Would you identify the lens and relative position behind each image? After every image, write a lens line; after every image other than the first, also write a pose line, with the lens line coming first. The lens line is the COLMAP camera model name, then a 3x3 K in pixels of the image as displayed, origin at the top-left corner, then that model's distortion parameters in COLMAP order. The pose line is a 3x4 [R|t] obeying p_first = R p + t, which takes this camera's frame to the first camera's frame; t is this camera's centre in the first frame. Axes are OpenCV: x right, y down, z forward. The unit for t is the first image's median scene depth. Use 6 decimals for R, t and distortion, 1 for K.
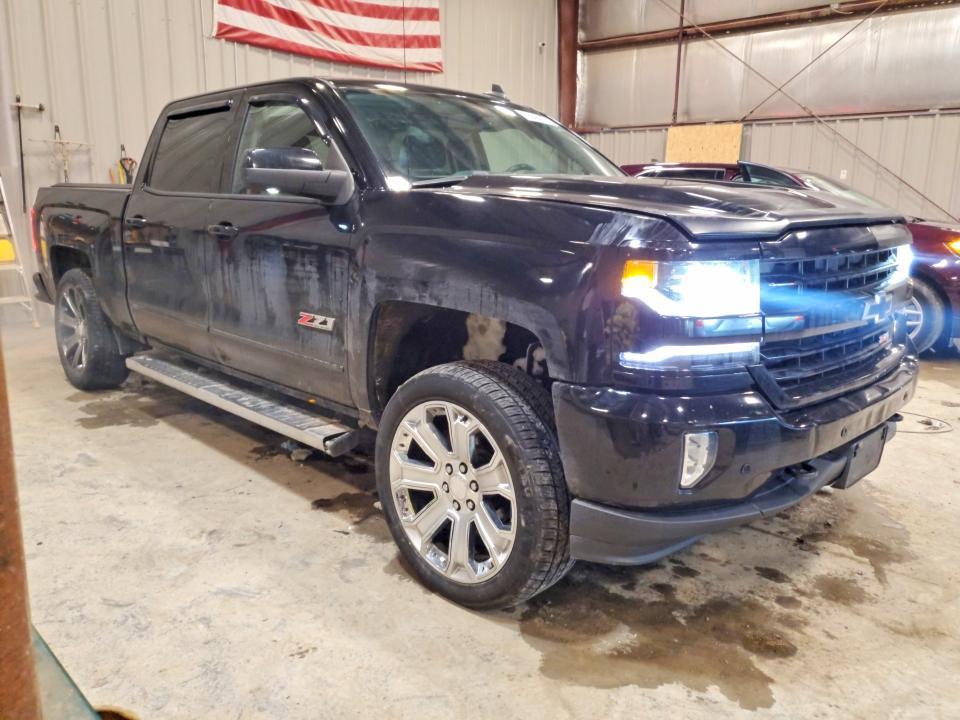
lens RADIAL K [[754.6, 0, 472.8], [0, 754.6, 358.3], [0, 0, 1]] dist [0.012747, 0.007120]
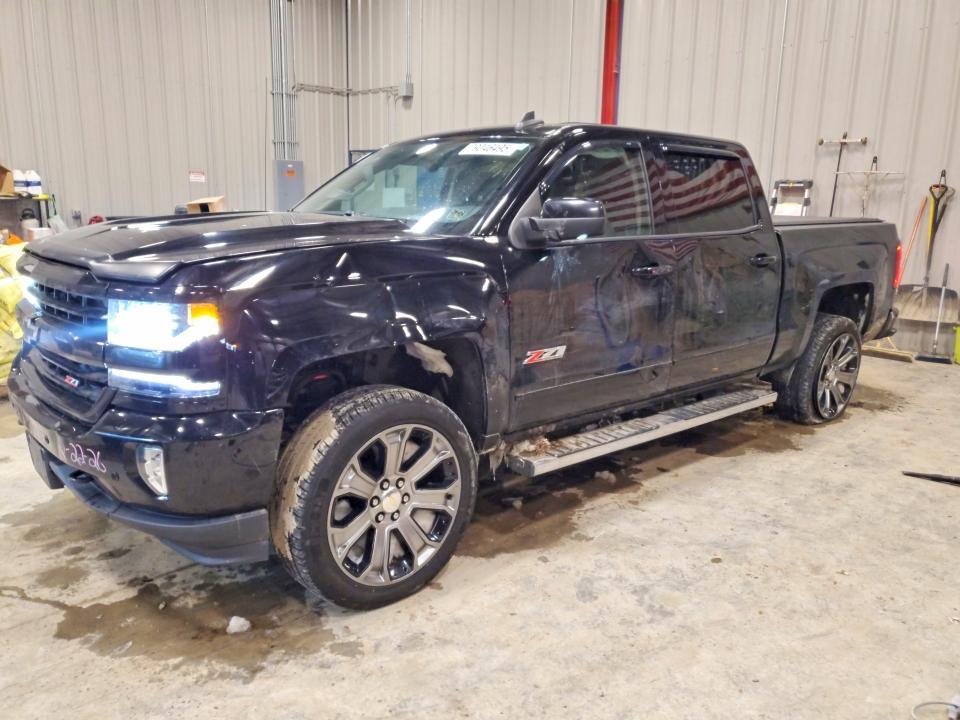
lens RADIAL K [[754.6, 0, 472.8], [0, 754.6, 358.3], [0, 0, 1]] dist [0.012747, 0.007120]
pose [[-0.084306, 0.198021, -0.976566, 1.339629], [-0.229477, 0.949853, 0.212415, -0.347974], [0.969656, 0.242007, -0.034637, 1.416466]]
